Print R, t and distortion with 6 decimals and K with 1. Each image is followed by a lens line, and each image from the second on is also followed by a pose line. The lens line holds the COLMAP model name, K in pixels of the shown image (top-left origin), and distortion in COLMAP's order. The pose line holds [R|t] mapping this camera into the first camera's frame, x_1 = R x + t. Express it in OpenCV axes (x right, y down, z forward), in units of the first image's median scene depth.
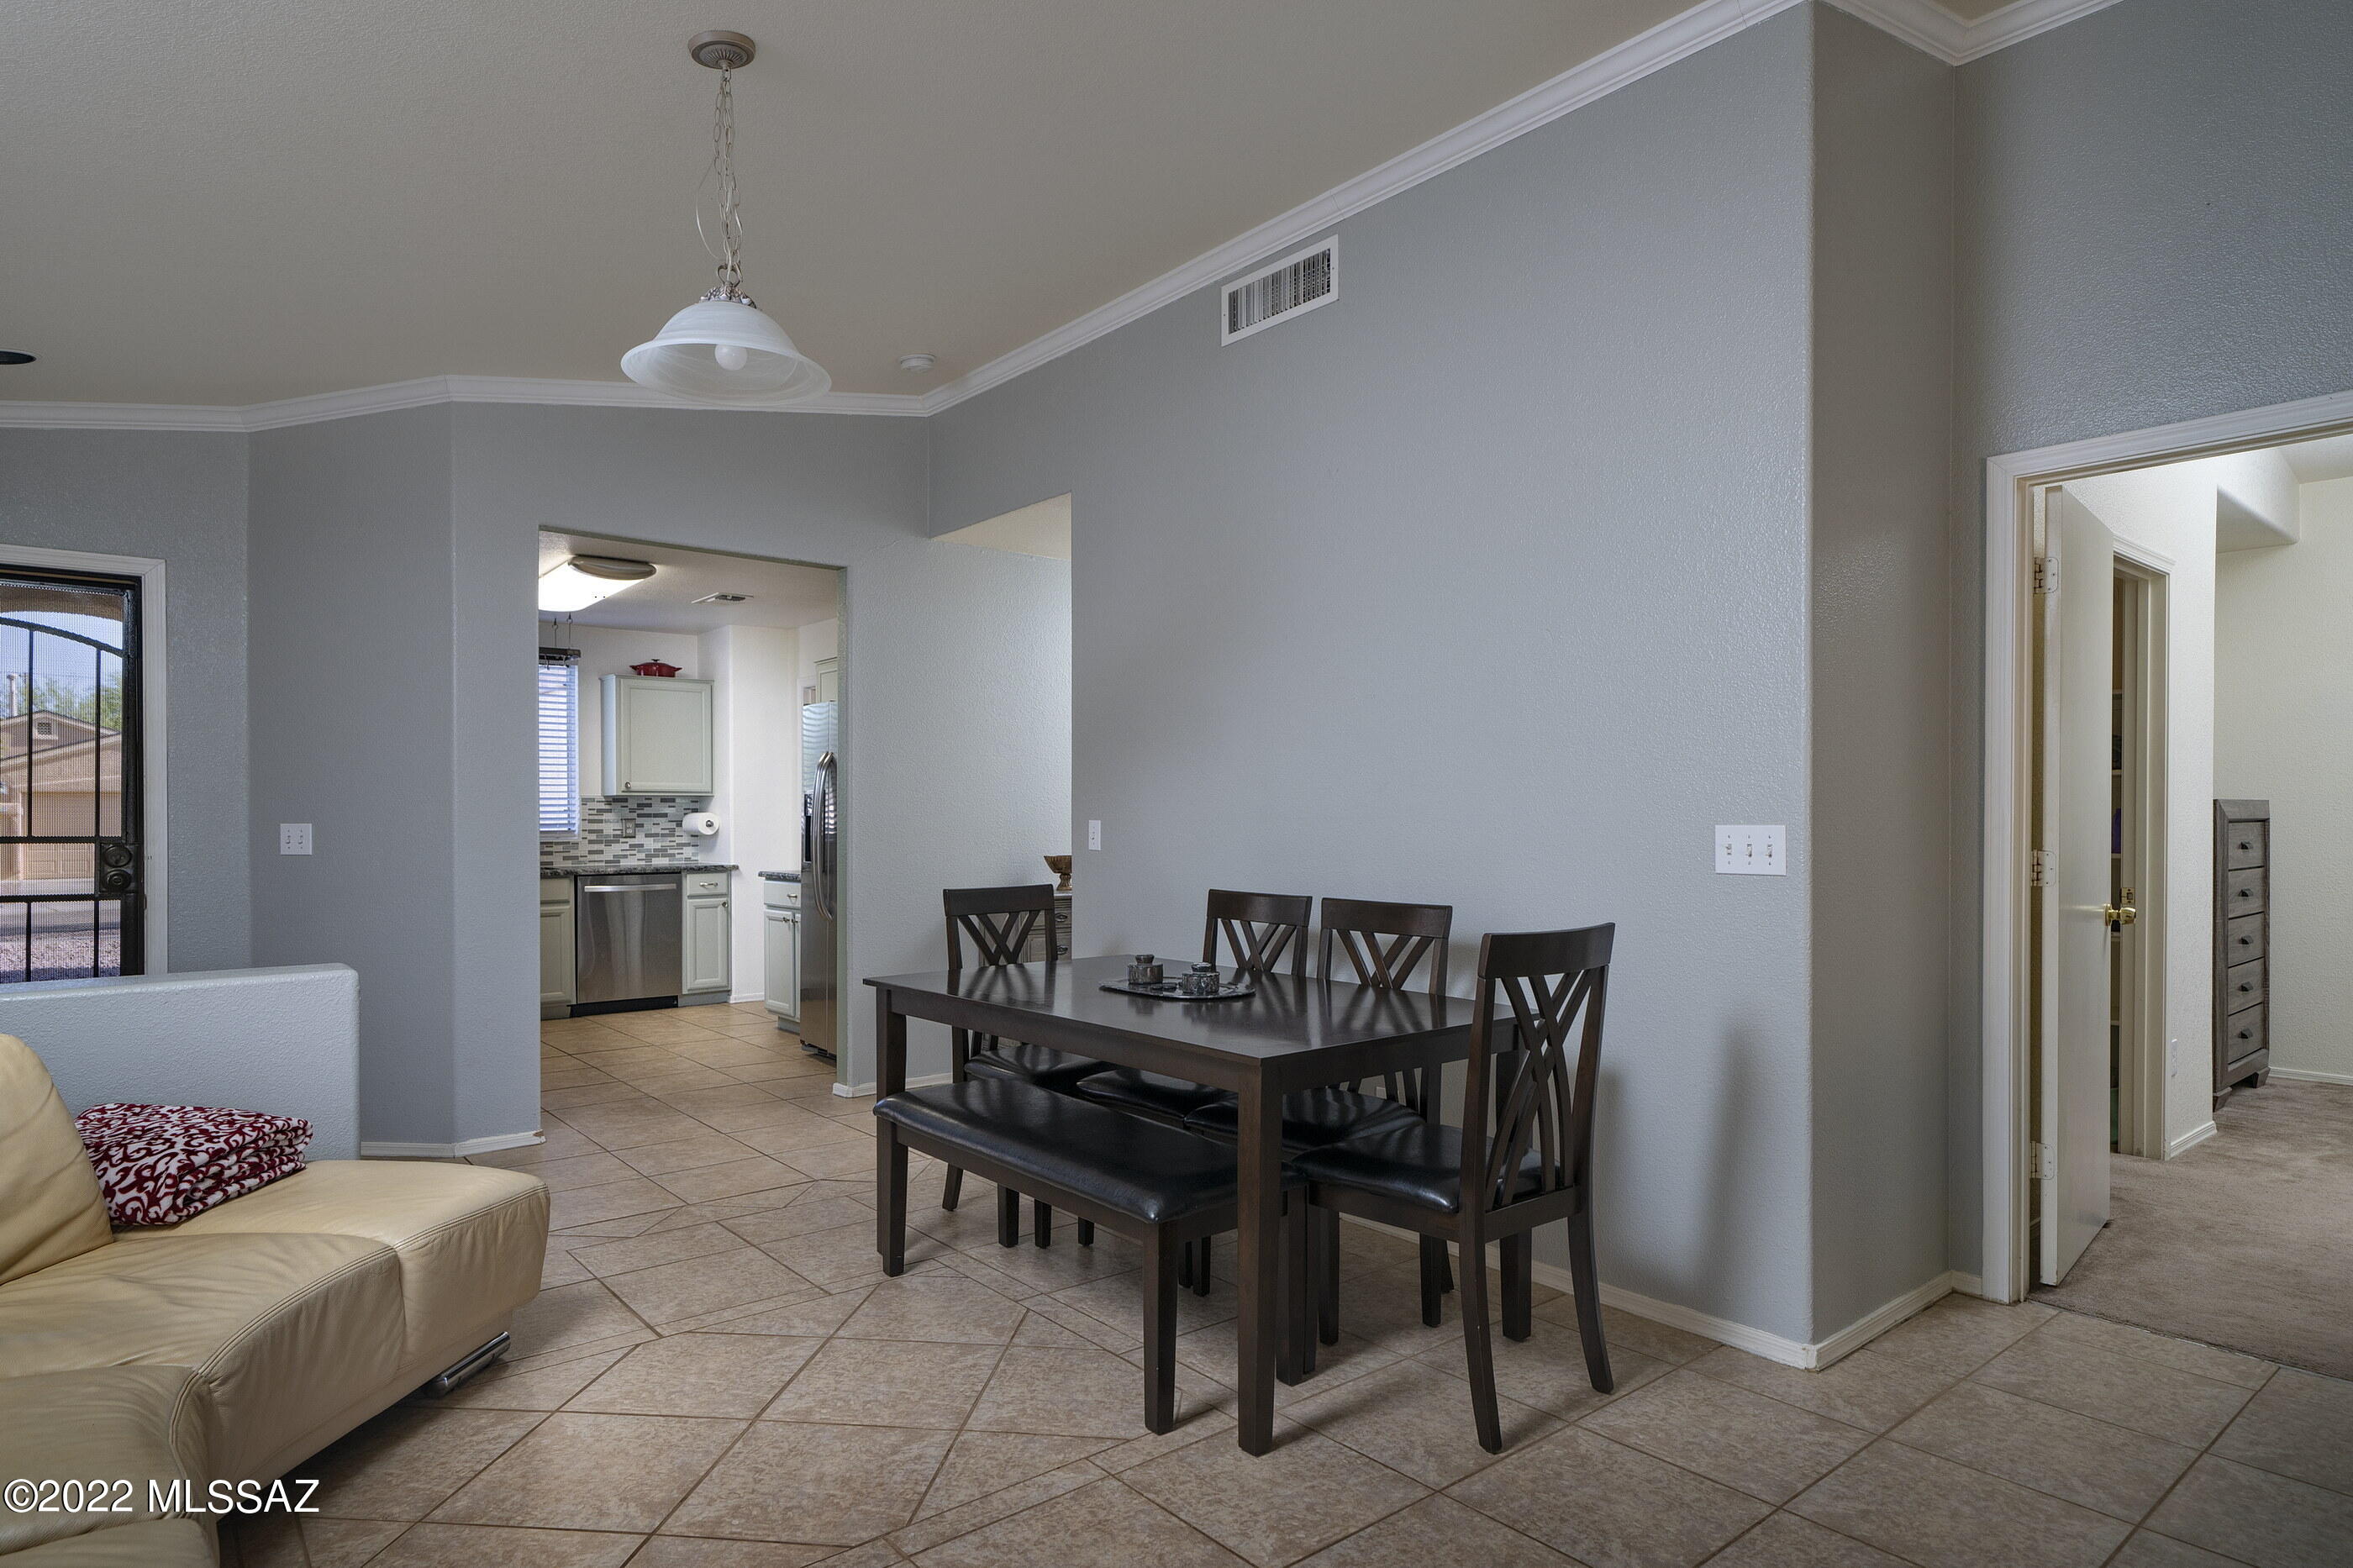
lens RADIAL K [[1296.5, 0, 1188.6], [0, 1296.5, 809.5], [0, 0, 1]] dist [0.038020, 0.000042]
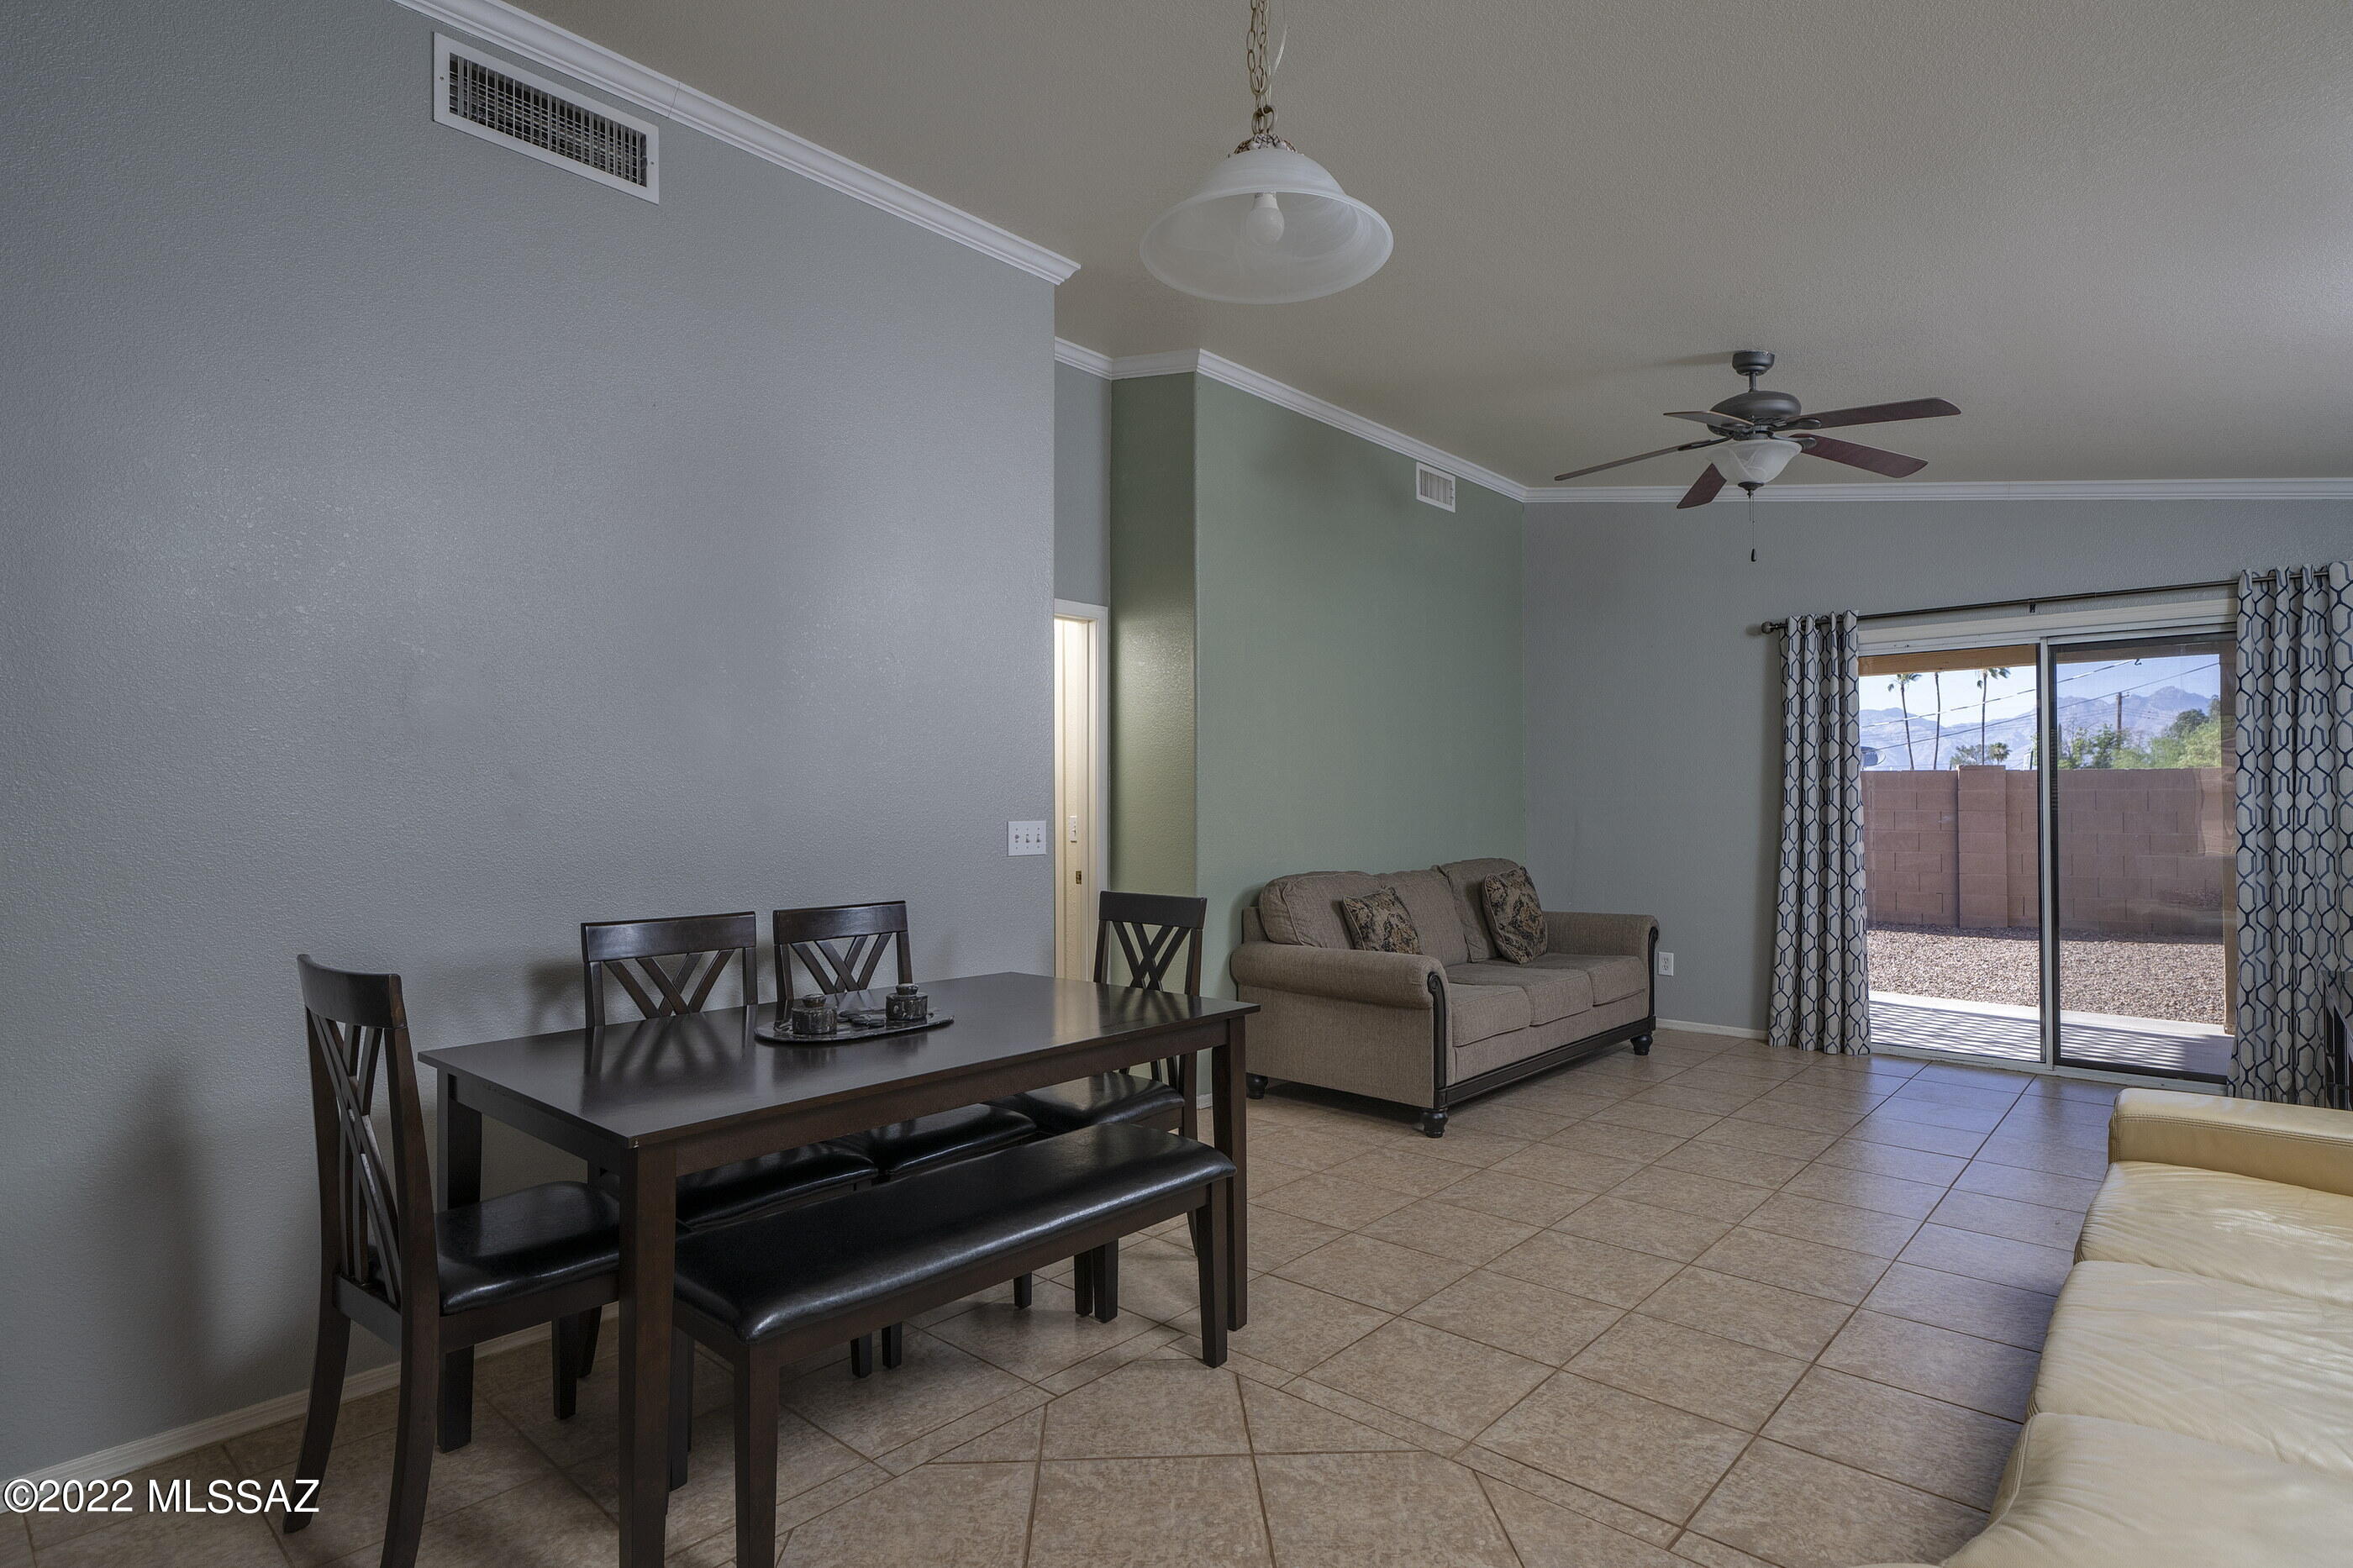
lens RADIAL K [[1220.2, 0, 1176.5], [0, 1220.2, 784.0], [0, 0, 1]] dist [-0.000507, -0.000167]
pose [[-0.144838, 0.023853, 0.989168, -0.909782], [0.002392, 0.999715, -0.023758, 0.003371], [-0.989452, -0.001075, -0.144854, 1.015470]]
